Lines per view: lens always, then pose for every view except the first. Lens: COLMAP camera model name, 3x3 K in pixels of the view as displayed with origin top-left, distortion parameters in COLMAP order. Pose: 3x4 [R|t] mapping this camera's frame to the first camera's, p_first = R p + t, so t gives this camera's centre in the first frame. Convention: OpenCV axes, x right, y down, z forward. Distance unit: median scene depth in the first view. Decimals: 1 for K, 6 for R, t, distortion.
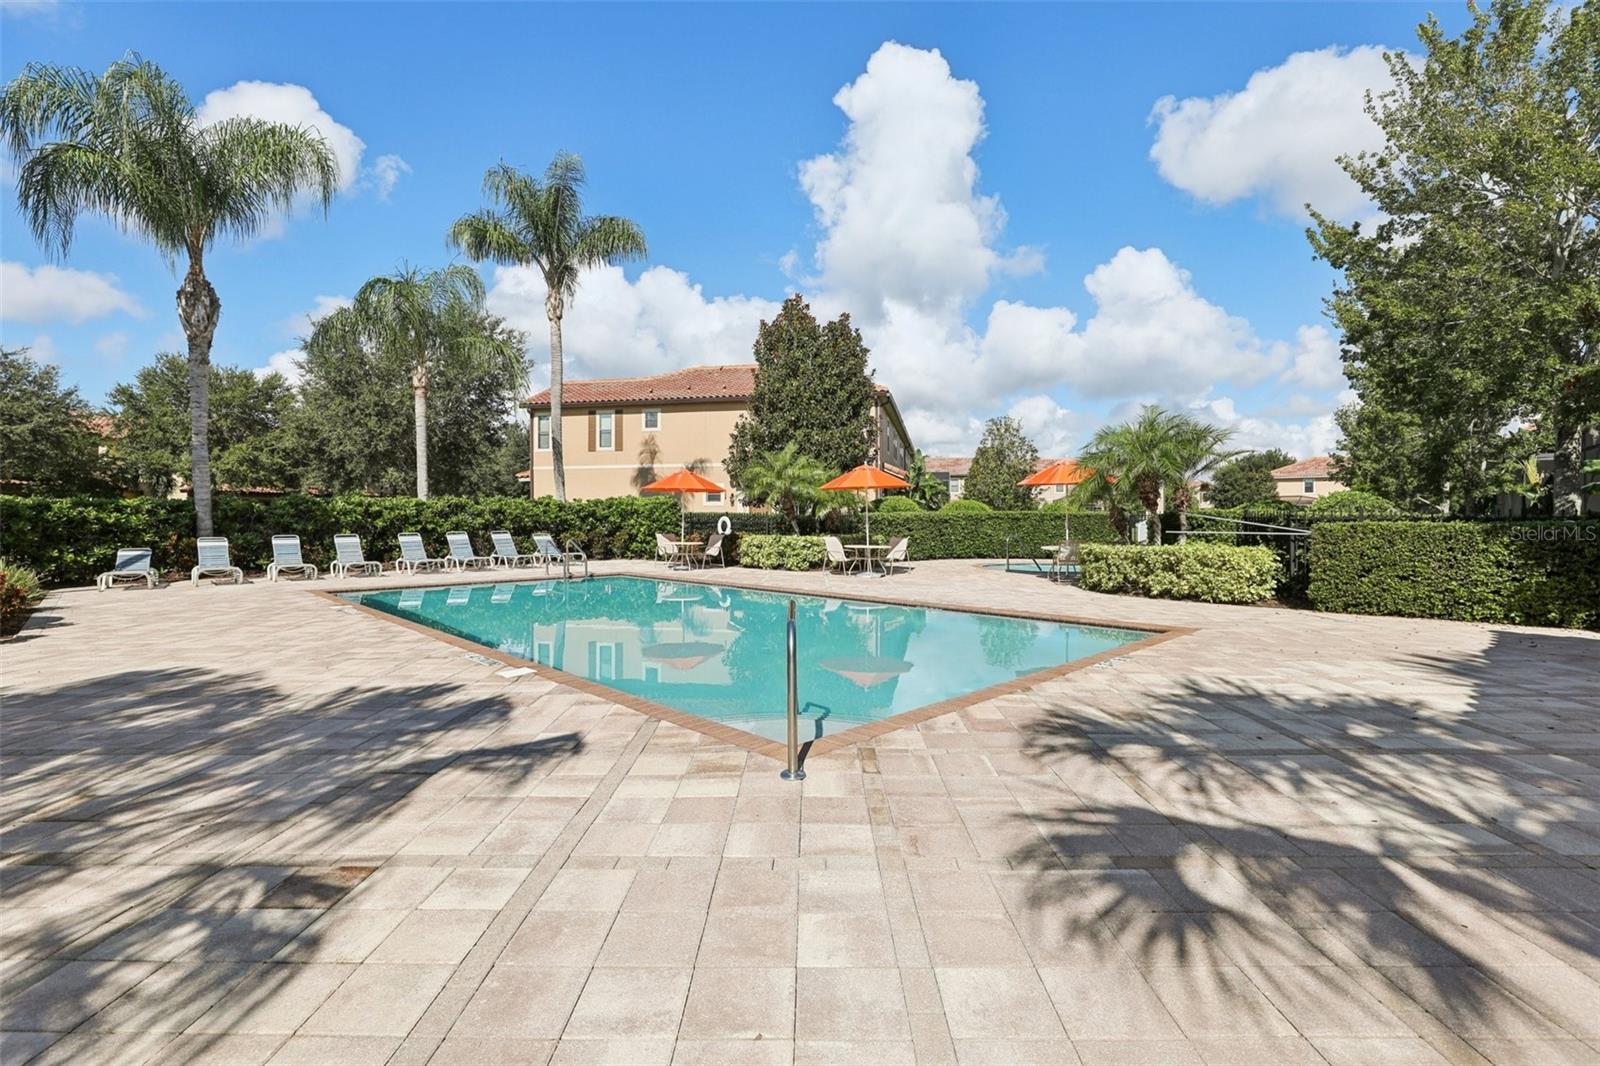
lens RADIAL K [[712.8, 0, 833.4], [0, 712.8, 532.5], [0, 0, 1]] dist [0.000271, 0.000137]
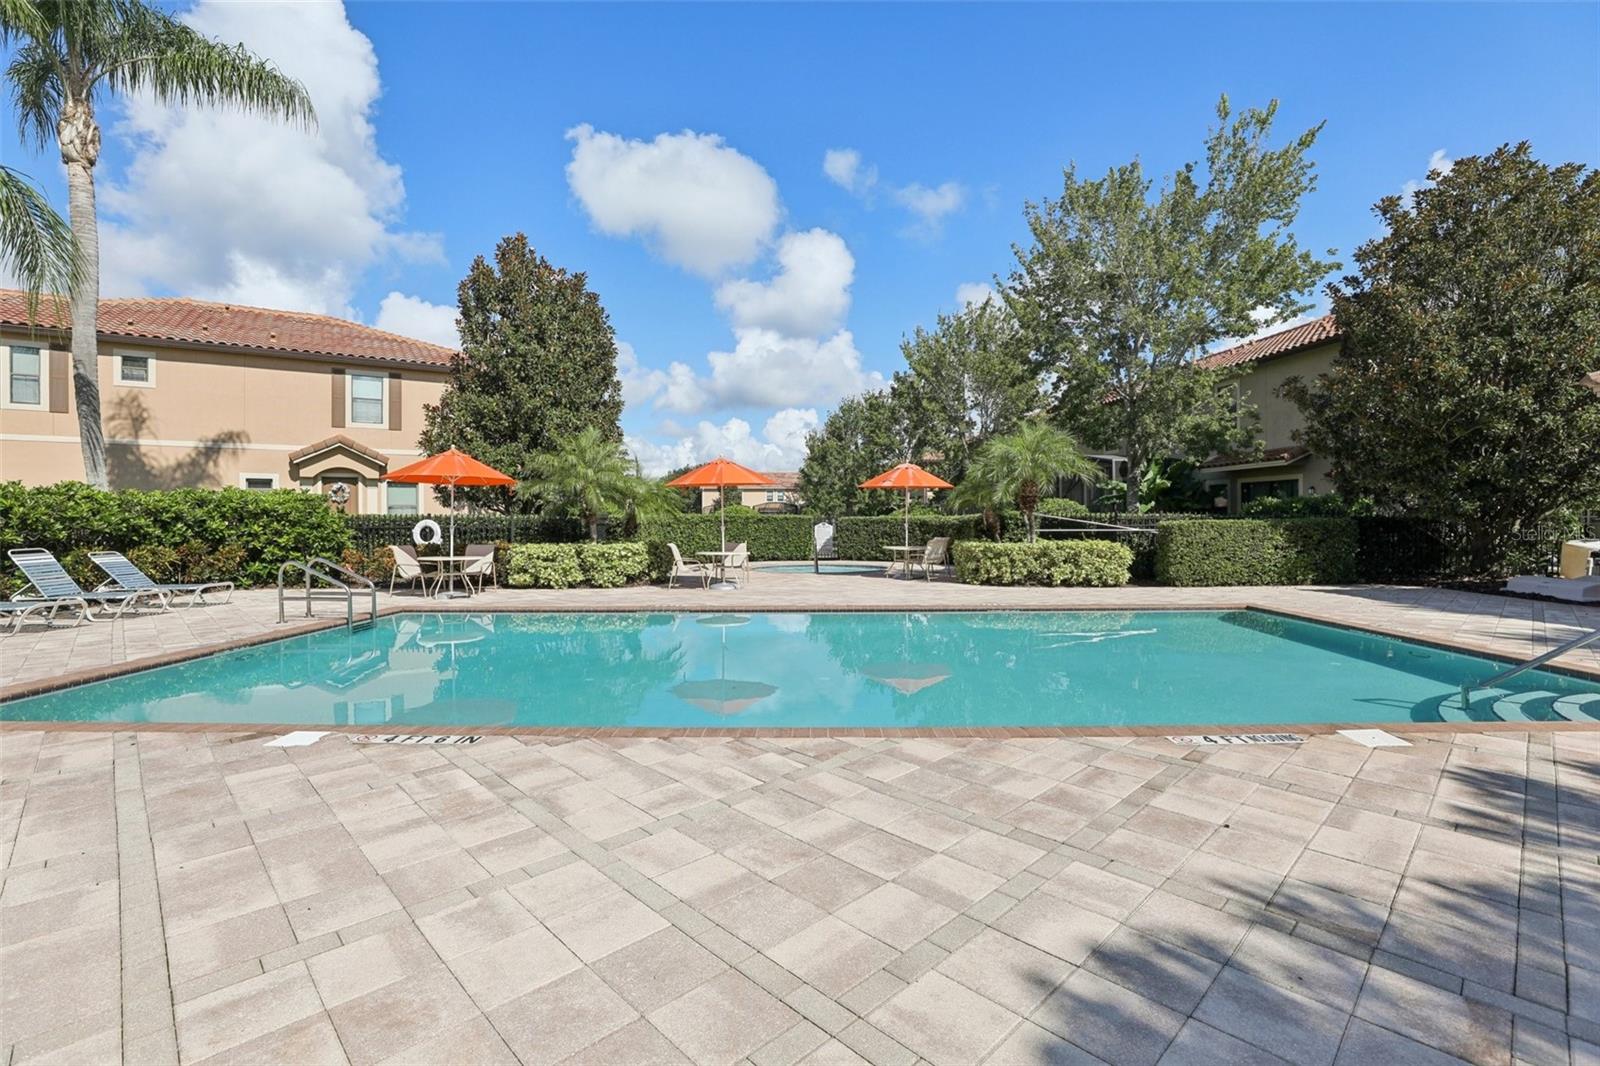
lens RADIAL K [[716.8, 0, 800.0], [0, 716.8, 533.0], [0, 0, 1]] dist [-0.001679, -0.000174]
pose [[0.746628, -0.014052, 0.665094, -0.351316], [0.019096, 0.999818, -0.000313, -0.002270], [-0.664968, 0.012934, 0.746760, 0.214964]]
